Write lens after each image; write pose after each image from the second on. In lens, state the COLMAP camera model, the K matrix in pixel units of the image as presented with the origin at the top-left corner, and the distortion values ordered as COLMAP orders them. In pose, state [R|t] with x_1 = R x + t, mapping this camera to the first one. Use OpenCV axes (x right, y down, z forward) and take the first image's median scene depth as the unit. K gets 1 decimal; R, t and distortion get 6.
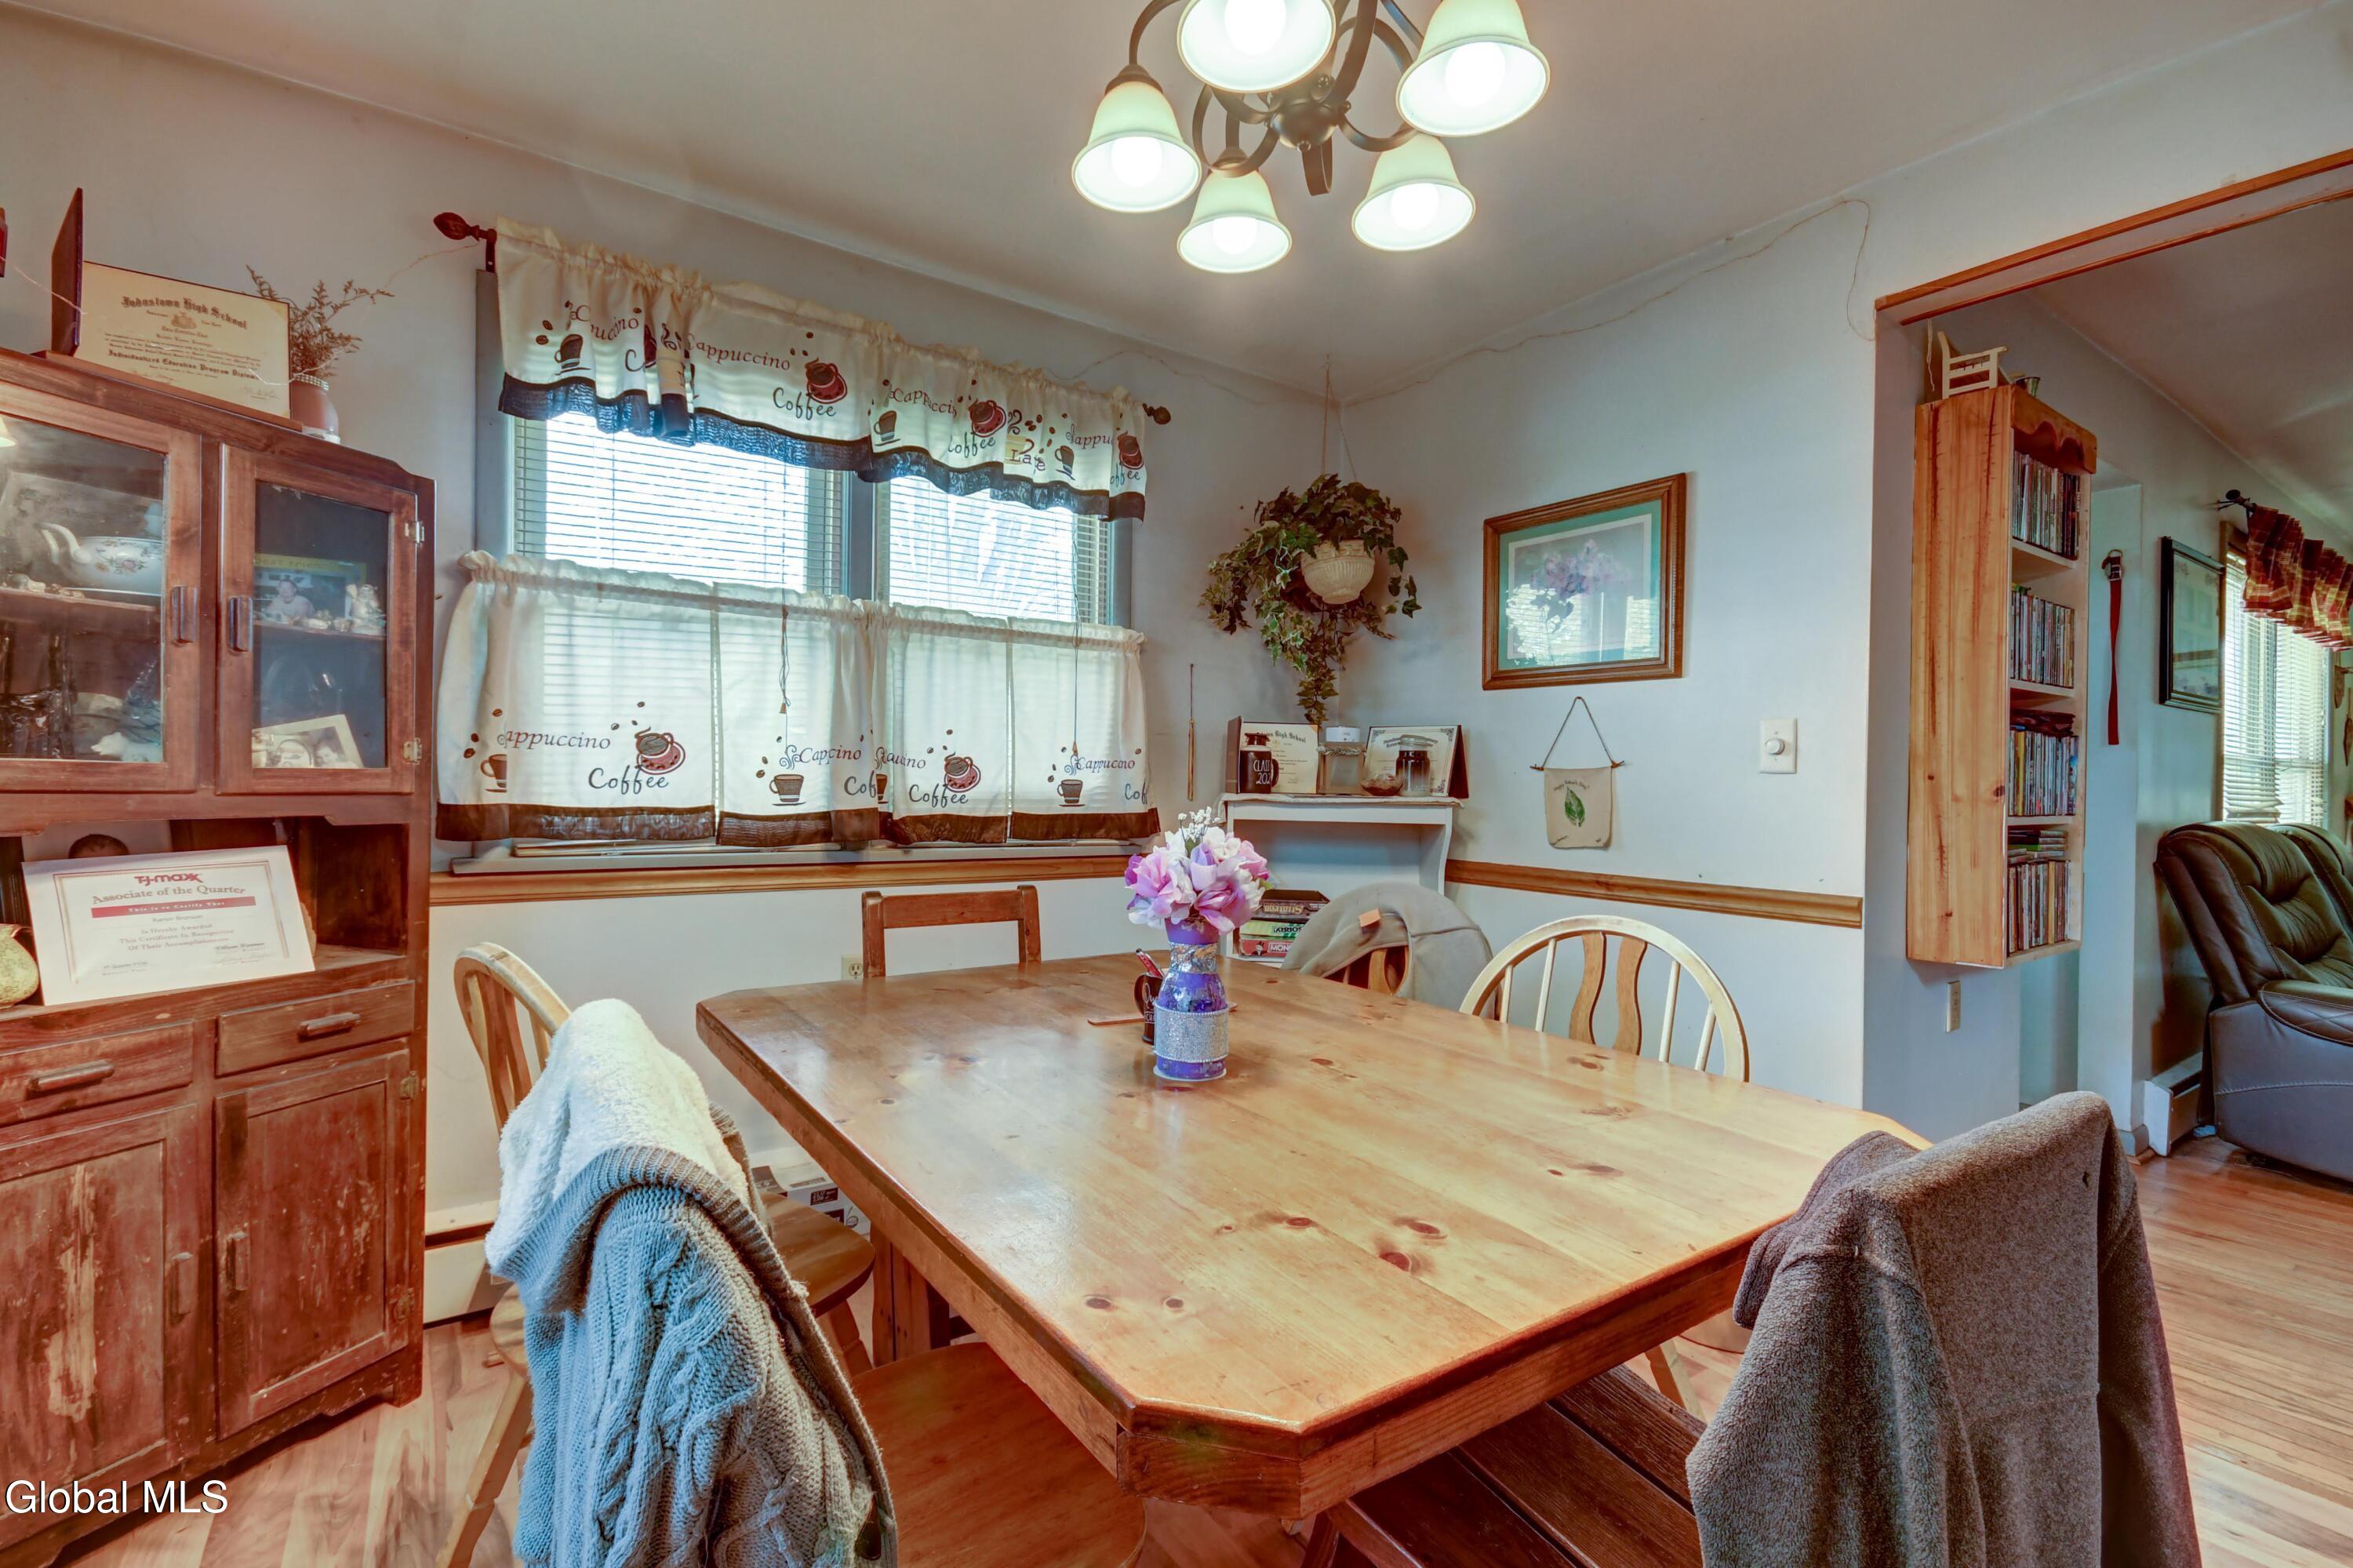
lens RADIAL K [[1066.4, 0, 1175.8], [0, 1066.4, 788.1], [0, 0, 1]] dist [0.010111, -0.000349]
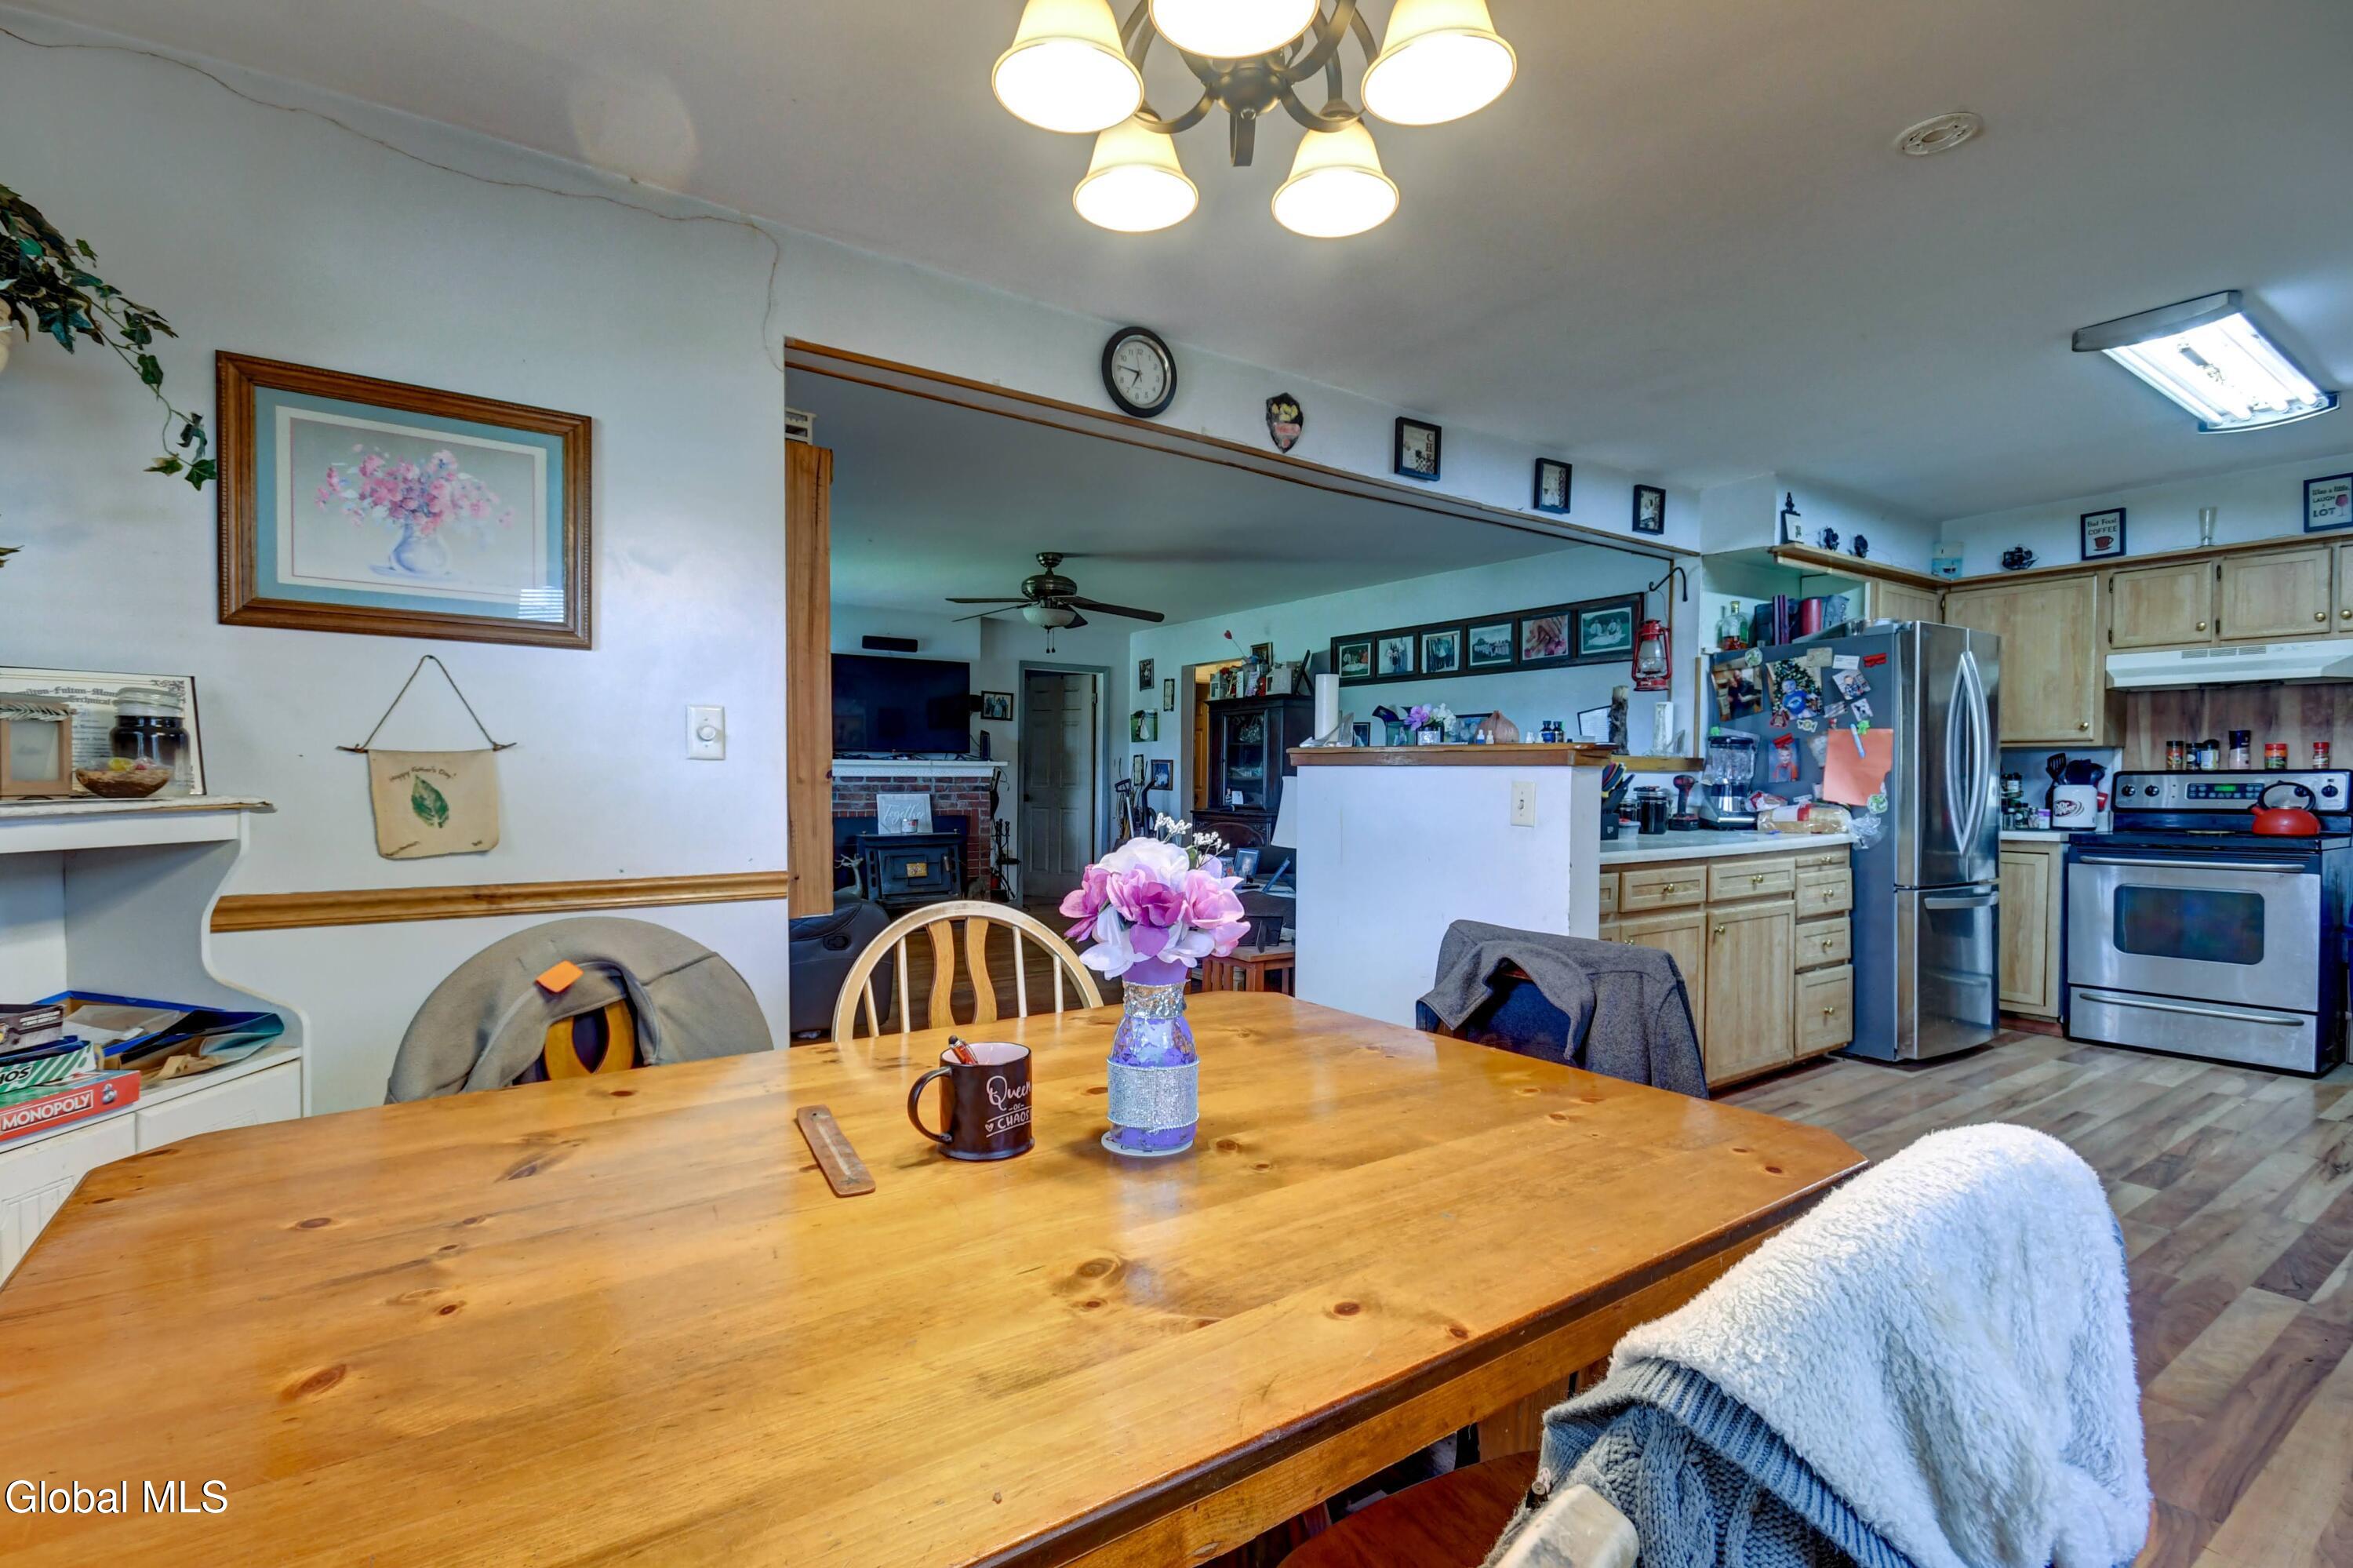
lens RADIAL K [[1057.0, 0, 1164.8], [0, 1057.0, 801.6], [0, 0, 1]] dist [0.011842, -0.000805]
pose [[-0.000378, -0.043750, 0.999042, -0.432159], [0.001044, 0.999042, 0.043750, -0.016951], [-0.999999, 0.001060, -0.000331, 0.551486]]
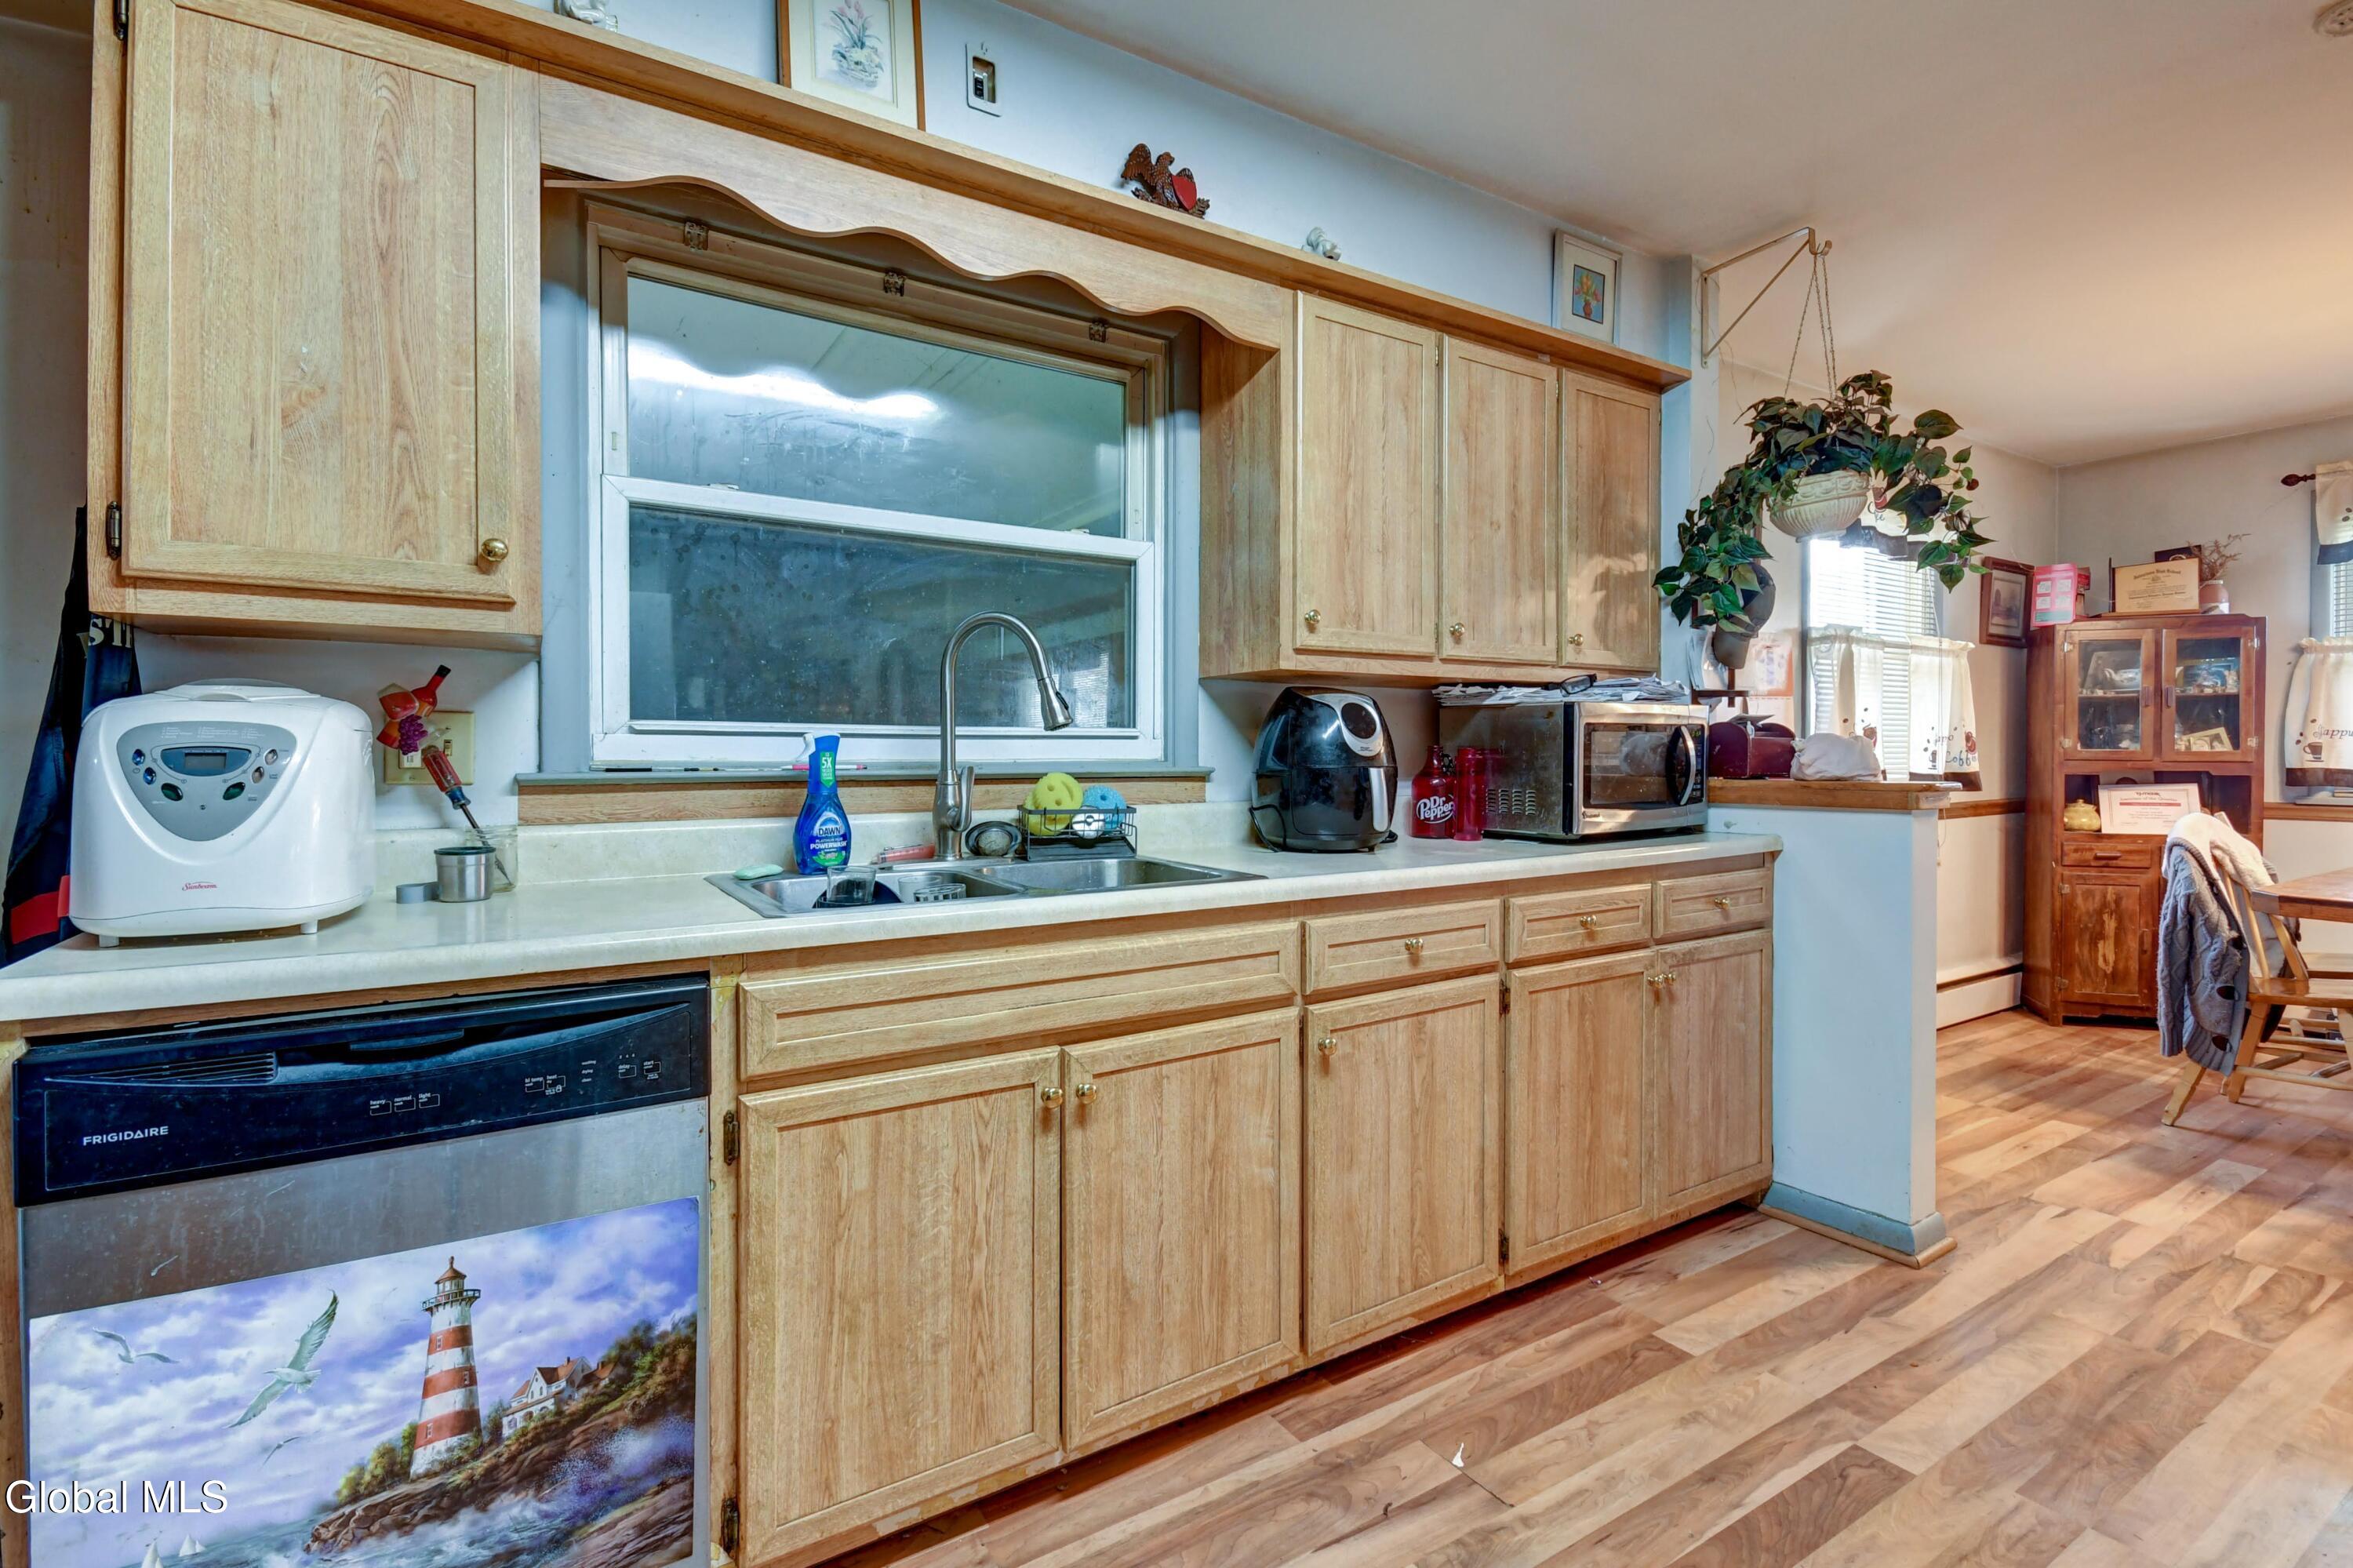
lens RADIAL K [[1094.3, 0, 1180.3], [0, 1094.3, 769.6], [0, 0, 1]] dist [0.022442, -0.016539]
pose [[-0.027330, -0.000245, -0.999626, 1.221847], [-0.005549, 0.999985, -0.000093, 0.025772], [0.999611, 0.005544, -0.027331, -0.865716]]
